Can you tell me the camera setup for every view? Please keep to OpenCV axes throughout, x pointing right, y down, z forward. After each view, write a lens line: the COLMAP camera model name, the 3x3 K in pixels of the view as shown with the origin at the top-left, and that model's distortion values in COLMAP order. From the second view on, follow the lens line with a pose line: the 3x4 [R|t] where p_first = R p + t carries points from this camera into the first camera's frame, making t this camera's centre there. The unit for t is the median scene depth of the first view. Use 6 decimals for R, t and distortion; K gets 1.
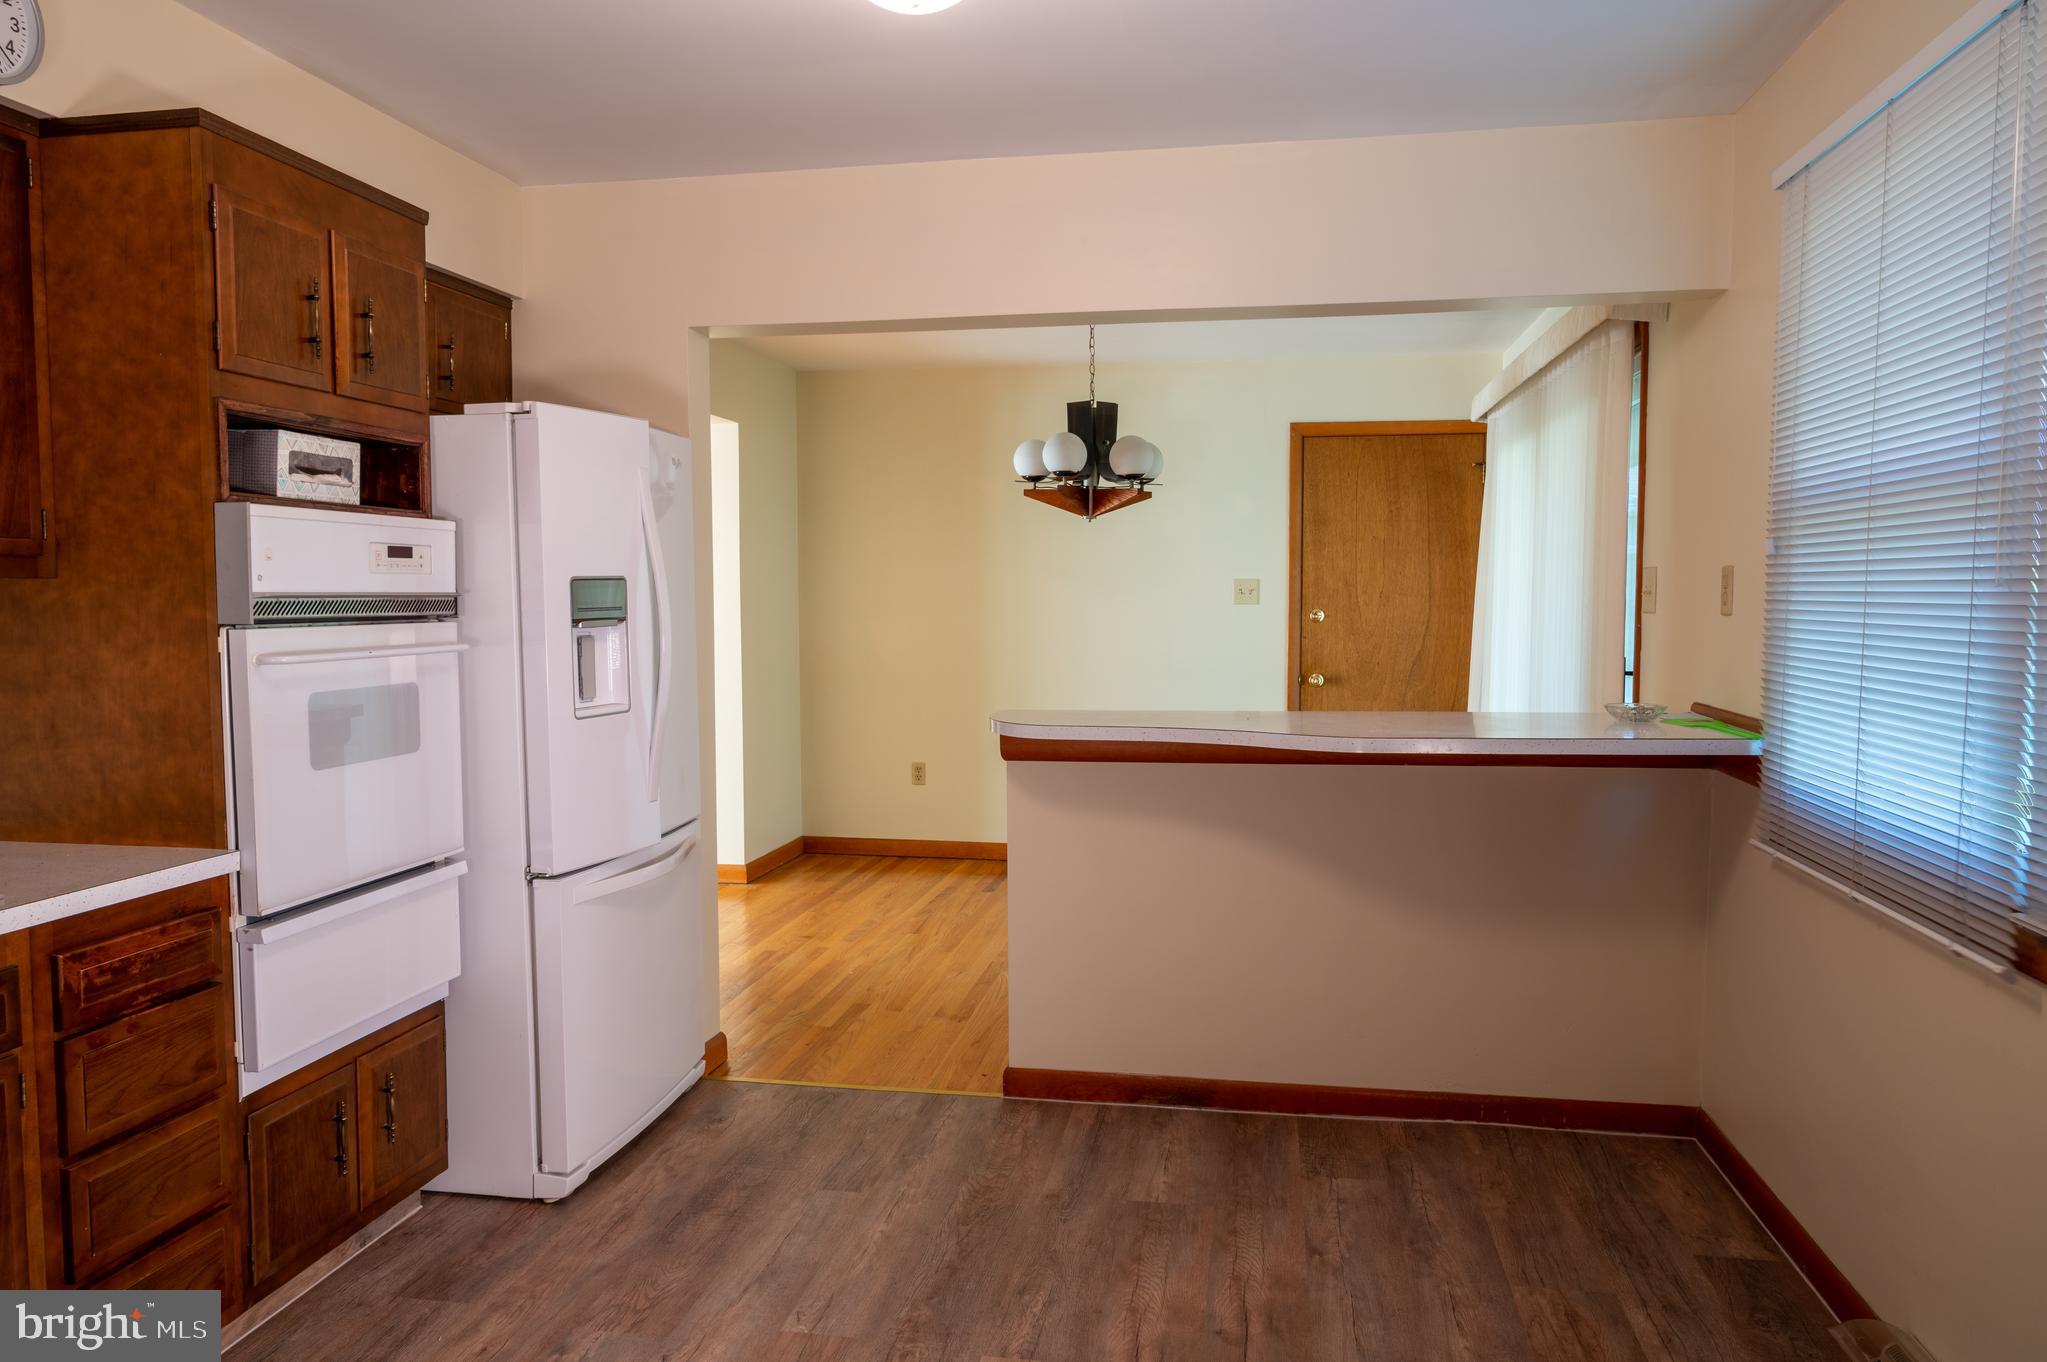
lens RADIAL K [[1377.7, 0, 1019.0], [0, 1377.7, 680.2], [0, 0, 1]] dist [-0.003931, -0.000498]
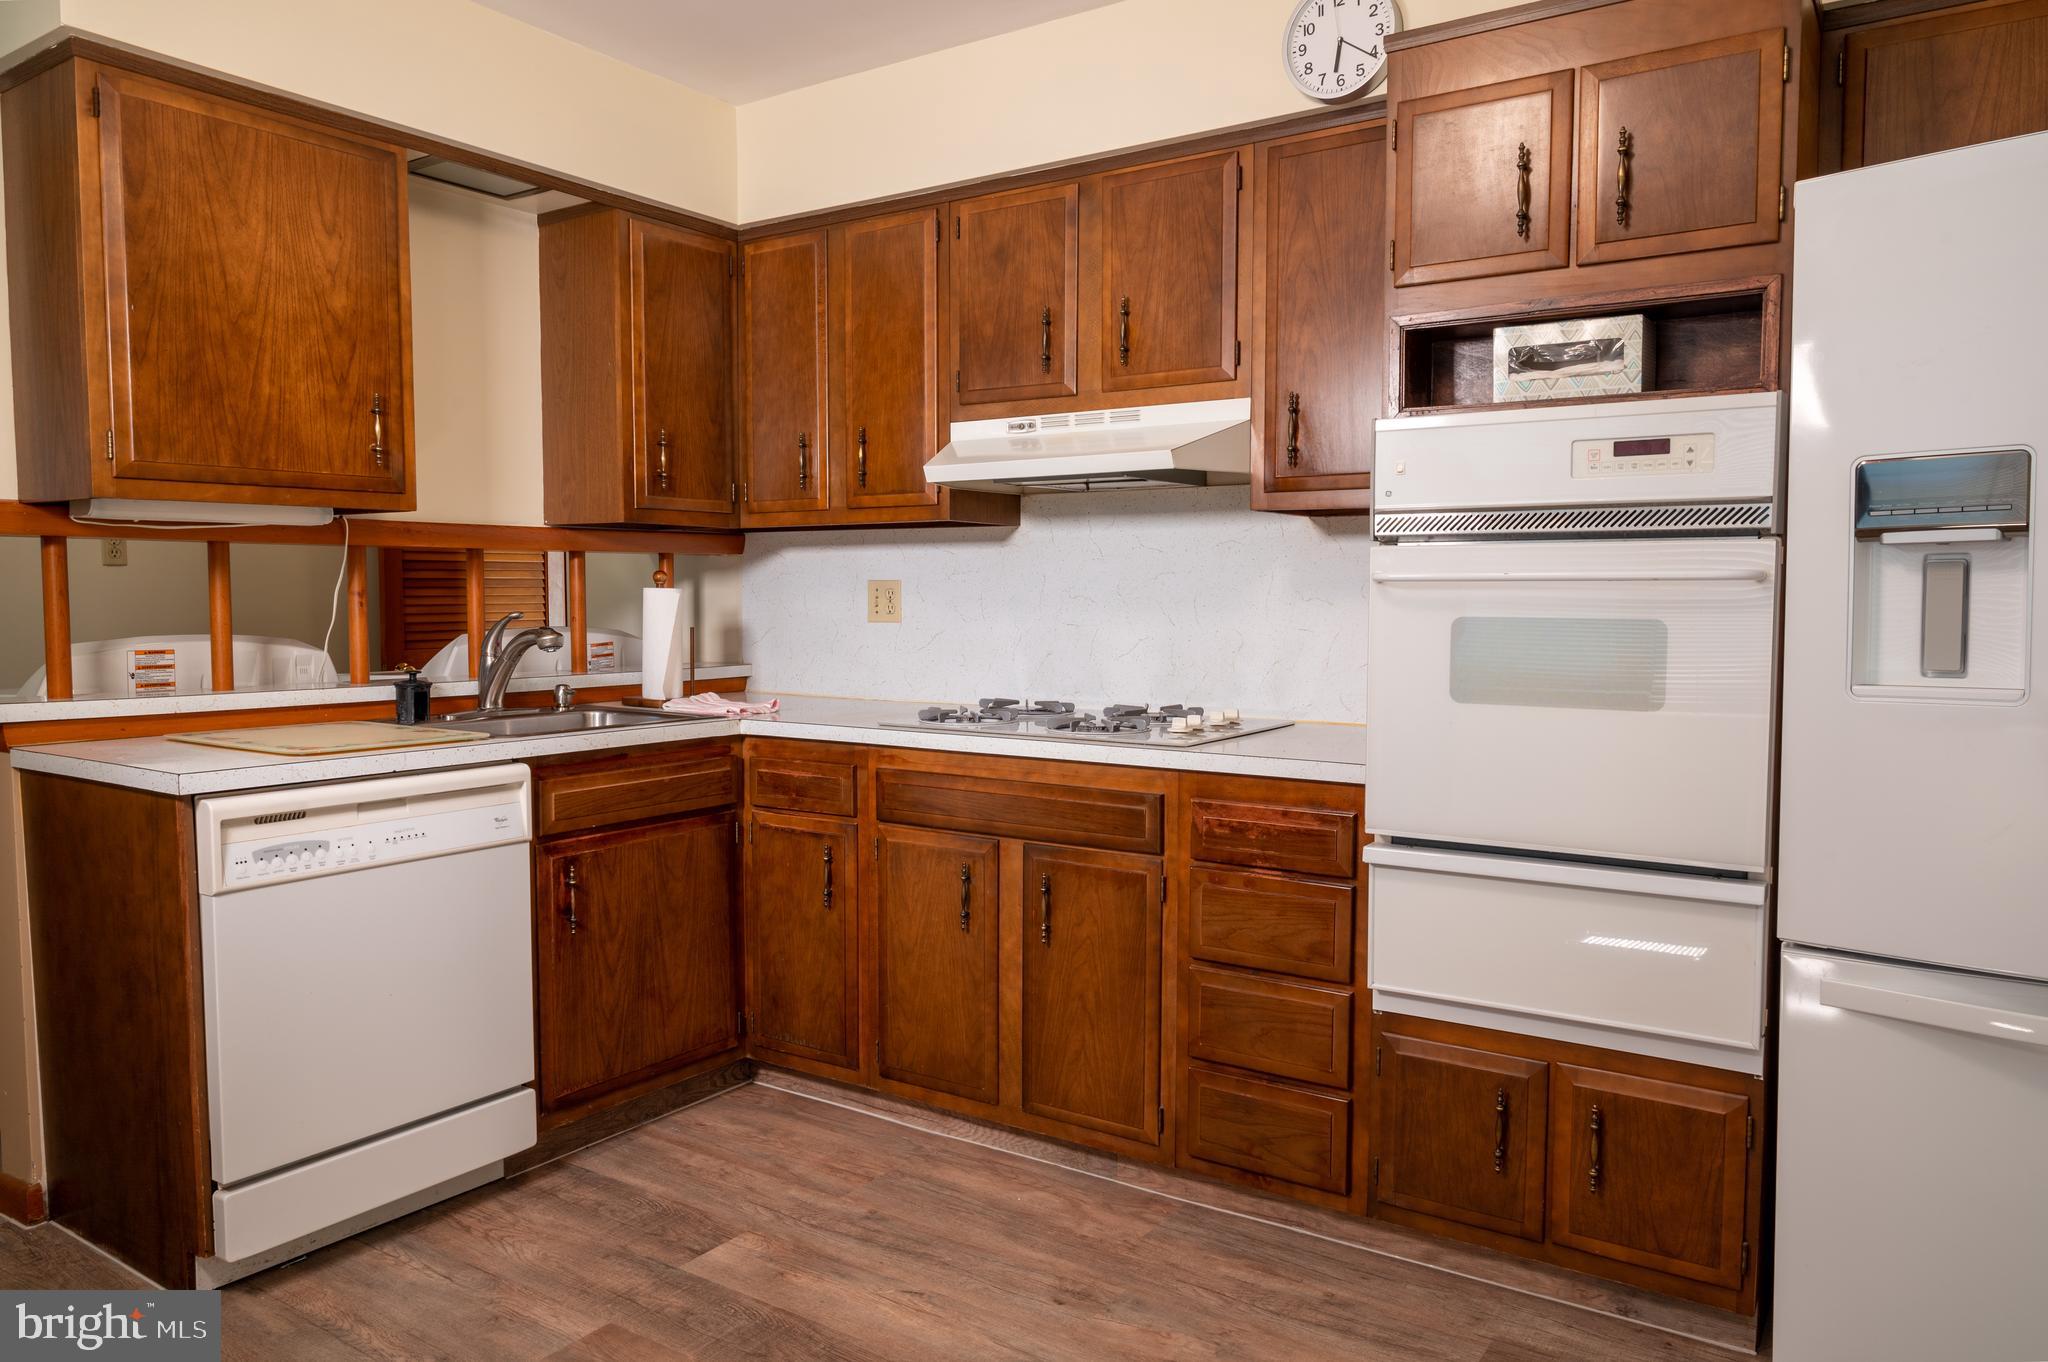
lens RADIAL K [[1378.4, 0, 1019.5], [0, 1378.4, 680.2], [0, 0, 1]] dist [-0.003931, -0.000498]
pose [[-0.404904, 0.060900, -0.912329, 0.475144], [-0.057284, 0.994130, 0.091784, -0.017670], [0.912563, 0.089426, -0.399039, 1.193757]]
